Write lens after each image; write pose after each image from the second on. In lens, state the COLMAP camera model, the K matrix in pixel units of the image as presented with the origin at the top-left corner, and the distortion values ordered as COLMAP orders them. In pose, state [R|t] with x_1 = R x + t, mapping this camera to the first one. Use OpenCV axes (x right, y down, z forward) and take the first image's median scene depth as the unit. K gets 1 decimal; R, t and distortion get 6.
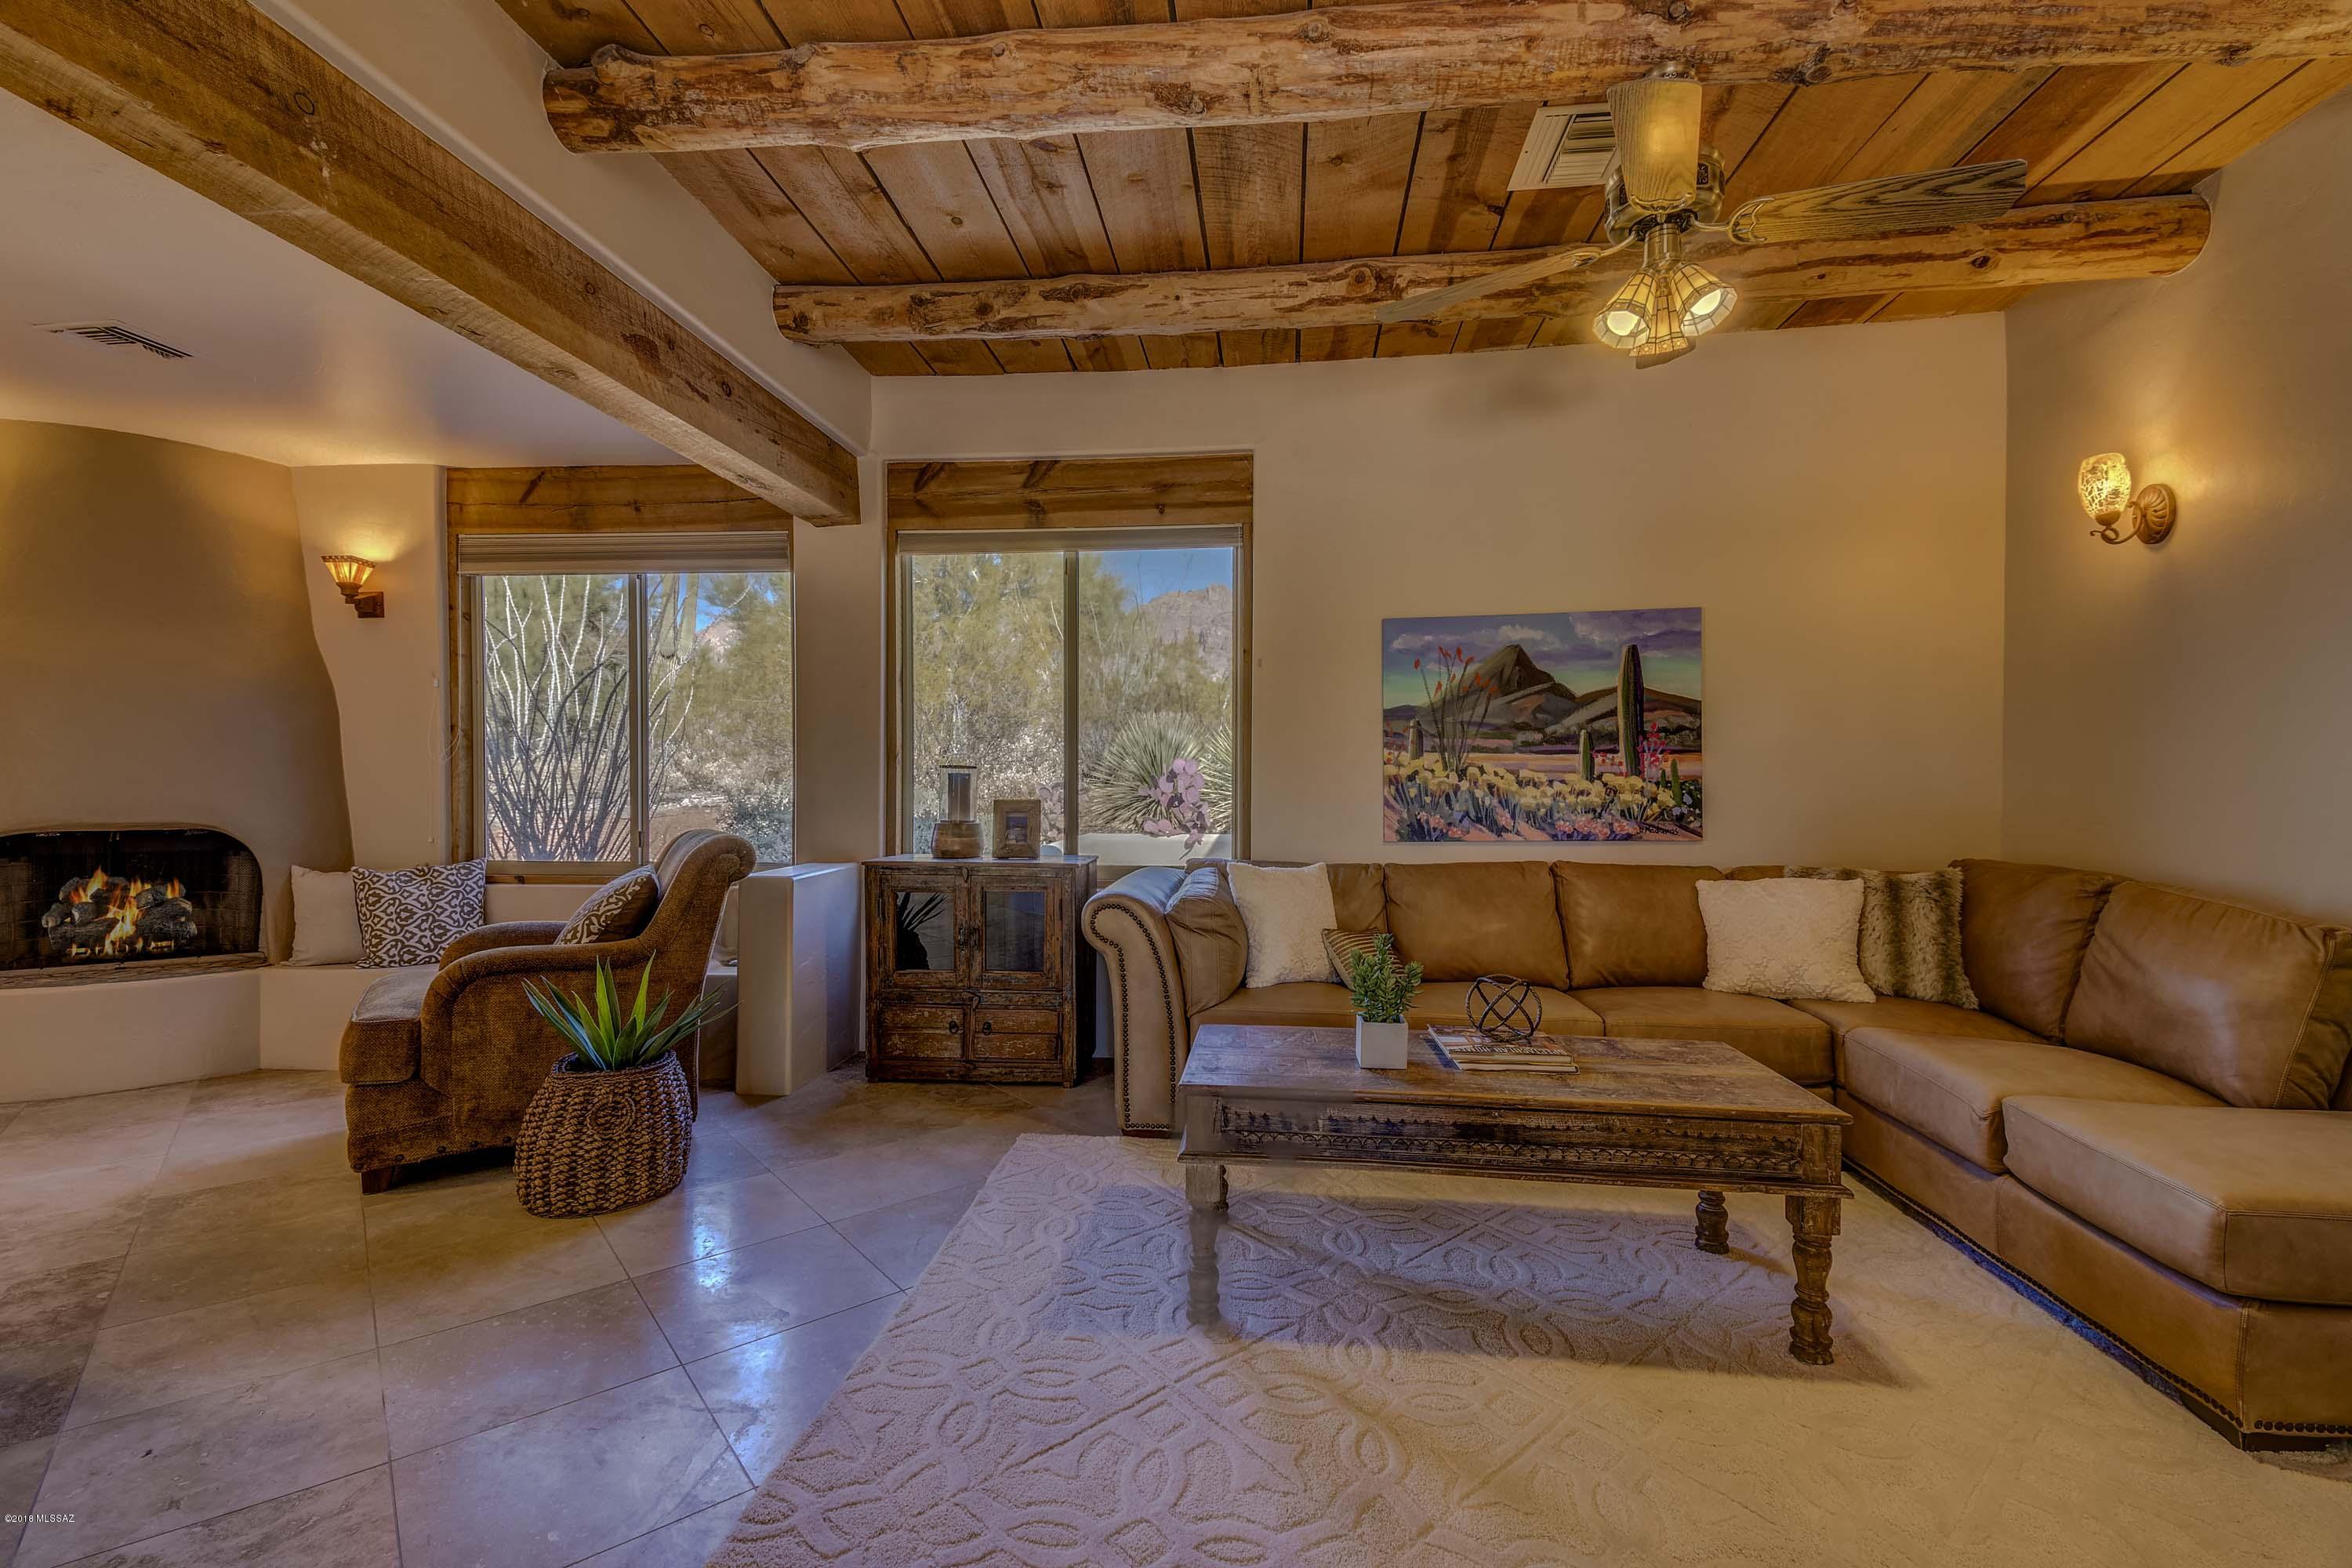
lens RADIAL K [[1015.3, 0, 1184.7], [0, 1015.3, 787.4], [0, 0, 1]] dist [0.073825, -0.039327]
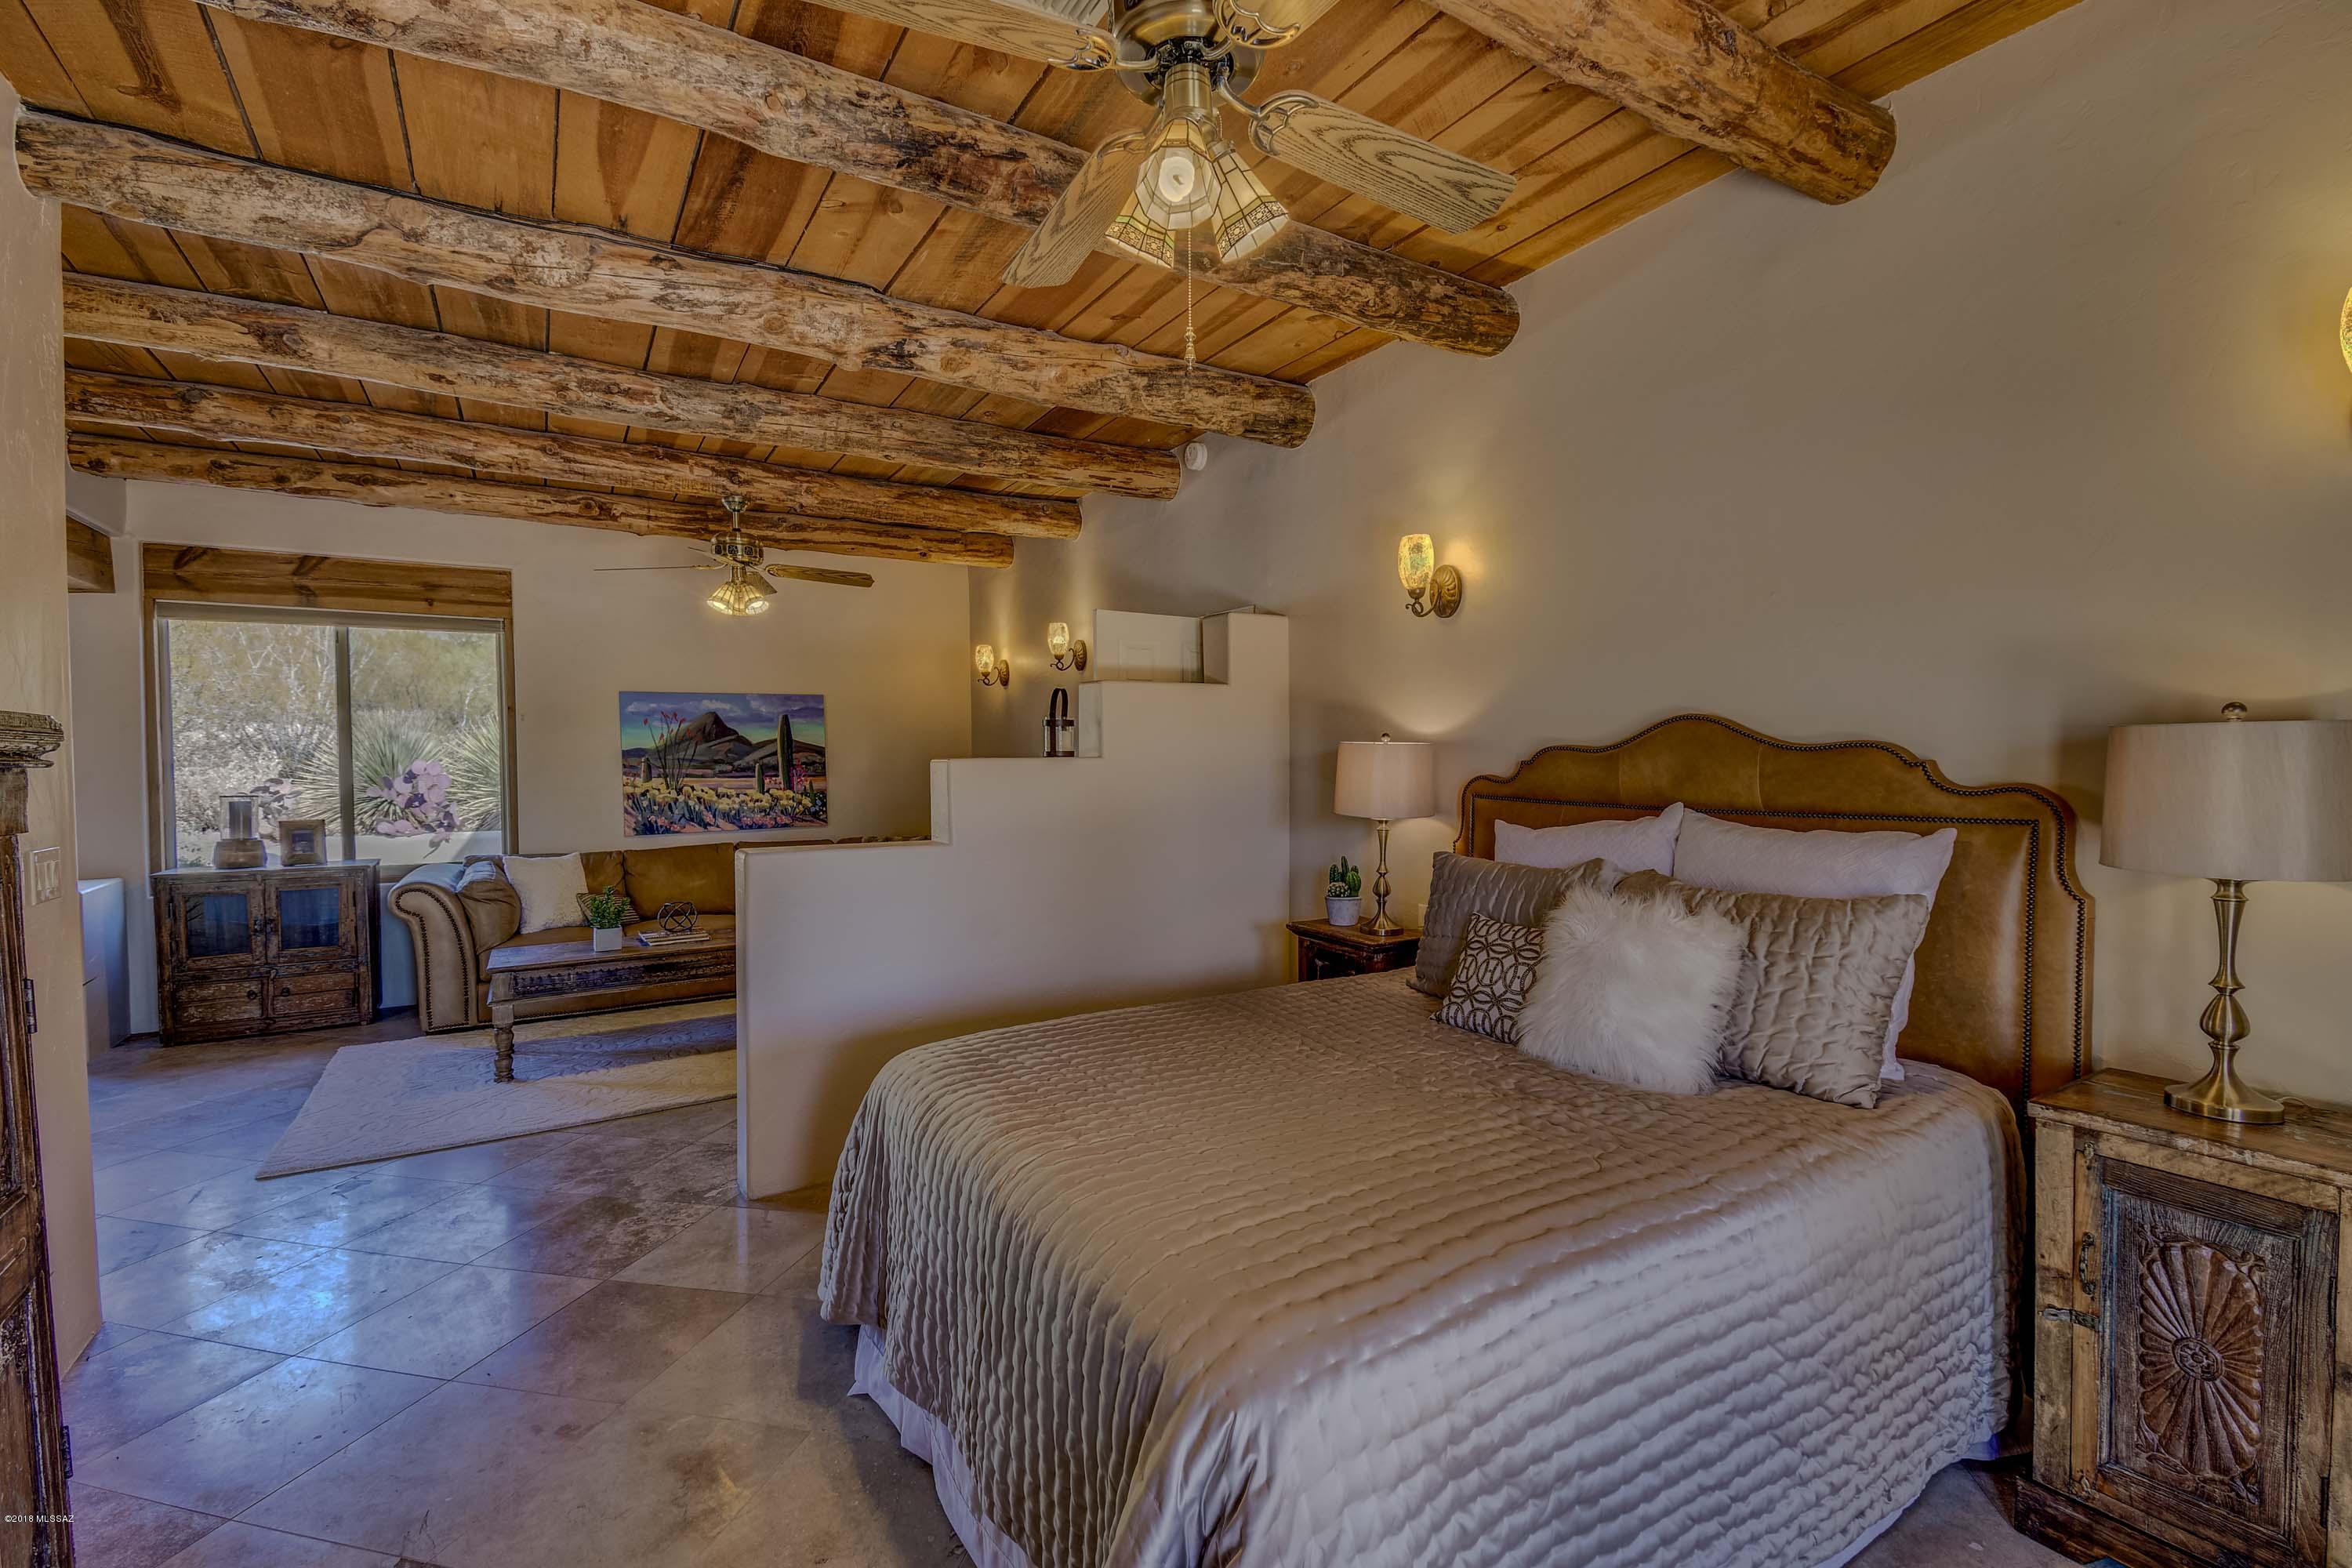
lens RADIAL K [[1015.3, 0, 1184.7], [0, 1015.3, 787.4], [0, 0, 1]] dist [0.073825, -0.039327]
pose [[0.794704, -0.026143, 0.606434, -0.080328], [0.011054, 0.999530, 0.028604, -0.057429], [-0.606897, -0.016028, 0.794619, -0.778617]]
